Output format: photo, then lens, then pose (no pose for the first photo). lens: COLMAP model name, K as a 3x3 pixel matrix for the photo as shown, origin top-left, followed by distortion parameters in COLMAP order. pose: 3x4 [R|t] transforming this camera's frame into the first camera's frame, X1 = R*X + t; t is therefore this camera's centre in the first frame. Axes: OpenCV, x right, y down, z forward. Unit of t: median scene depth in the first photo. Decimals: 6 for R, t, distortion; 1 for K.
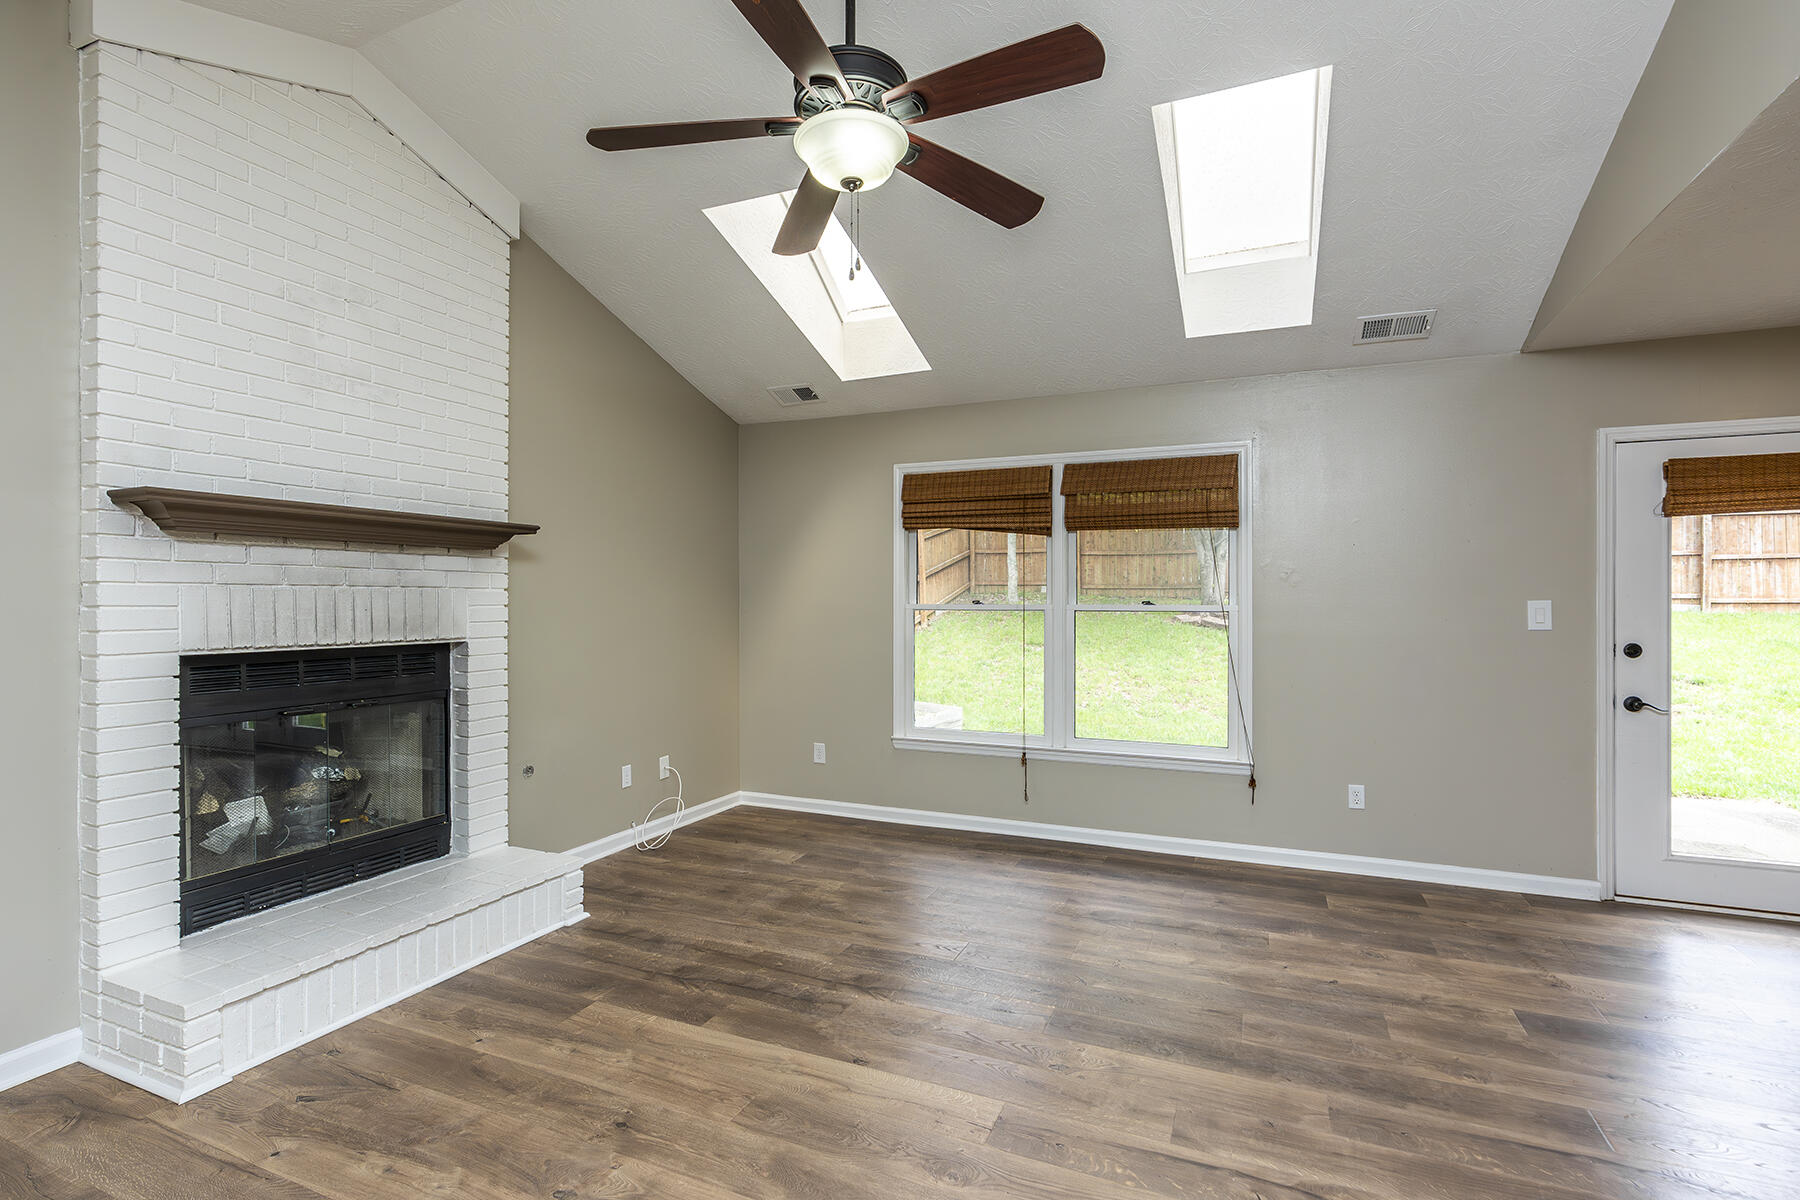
lens RADIAL K [[831.1, 0, 894.1], [0, 831.1, 602.8], [0, 0, 1]] dist [0.003368, 0.000985]
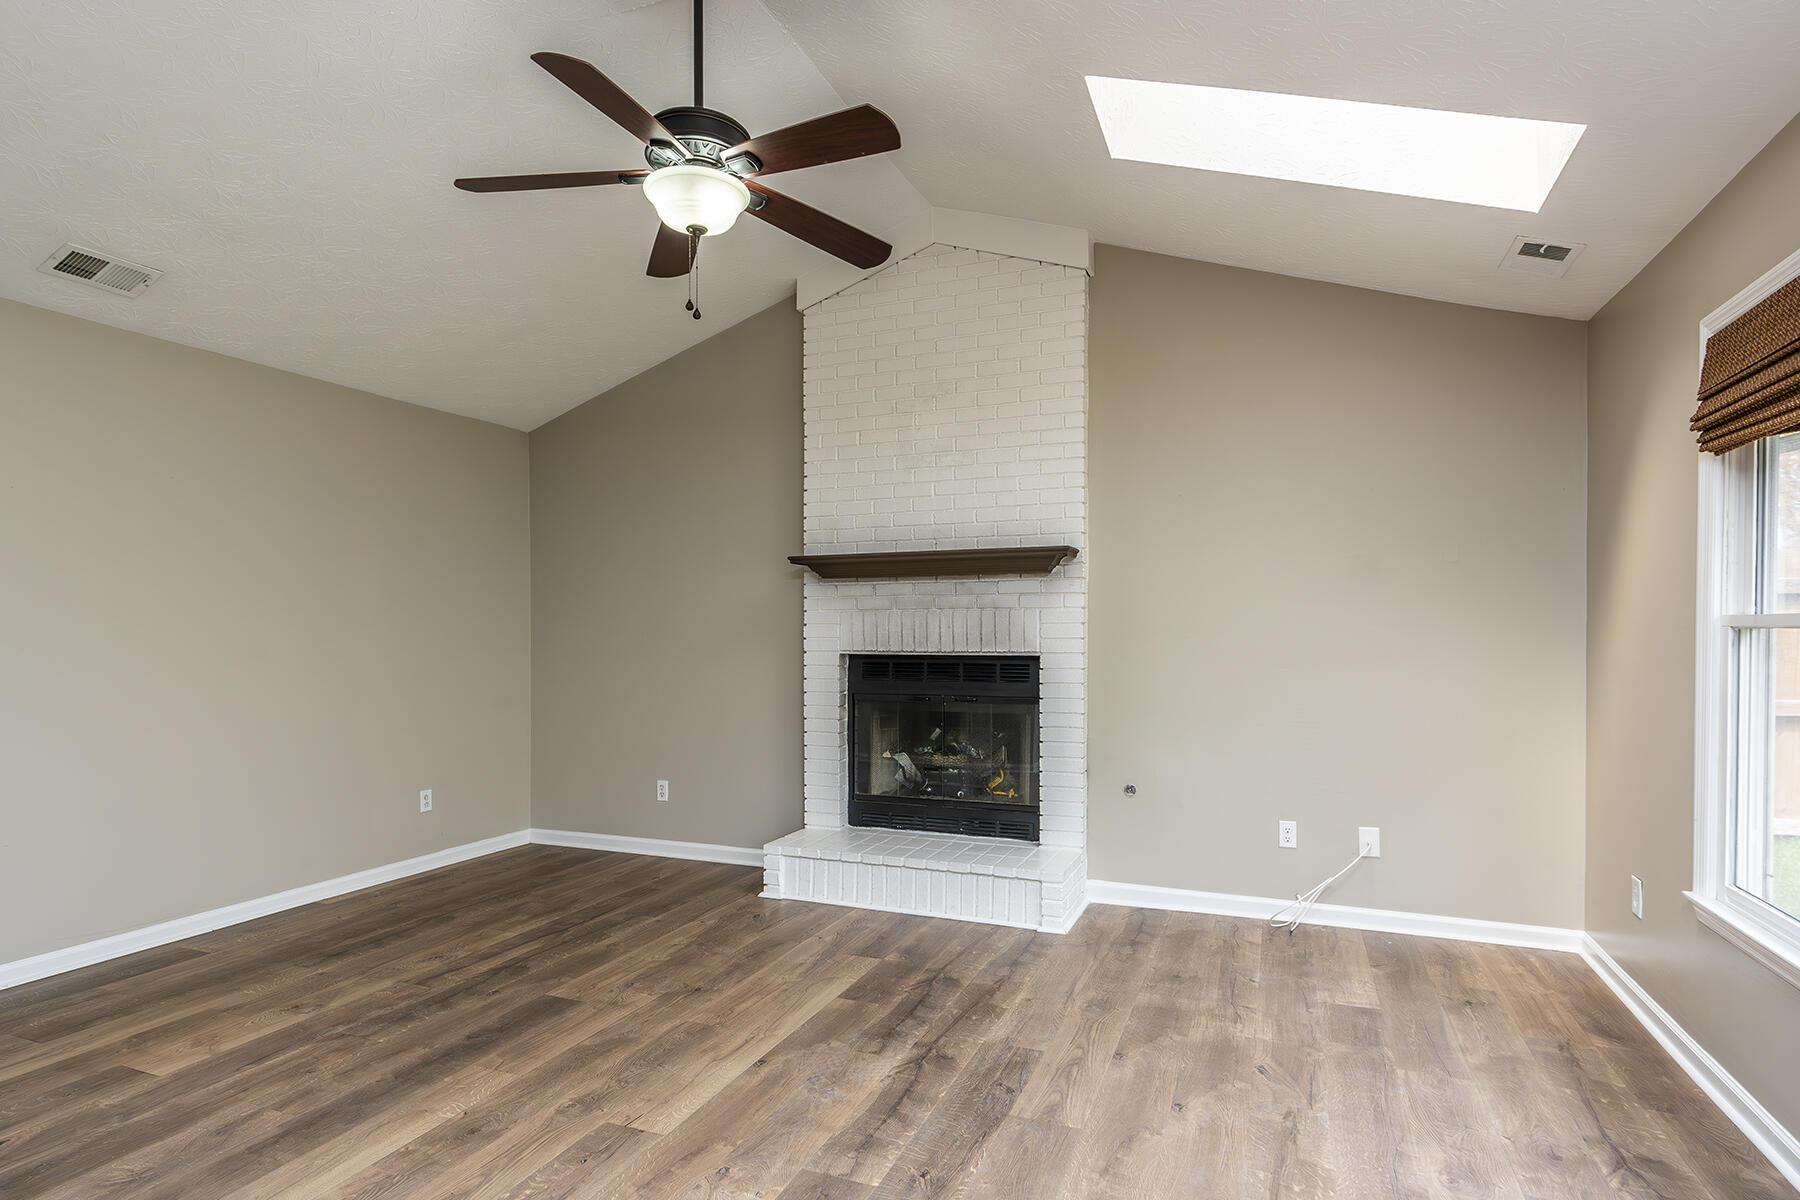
lens RADIAL K [[975.4, 0, 912.8], [0, 975.4, 642.5], [0, 0, 1]] dist [0.001819, 0.001947]
pose [[0.039754, 0.014256, -0.999108, 0.892300], [0.003061, 0.999892, 0.014389, 0.010583], [0.999205, -0.003630, 0.039706, 0.872588]]
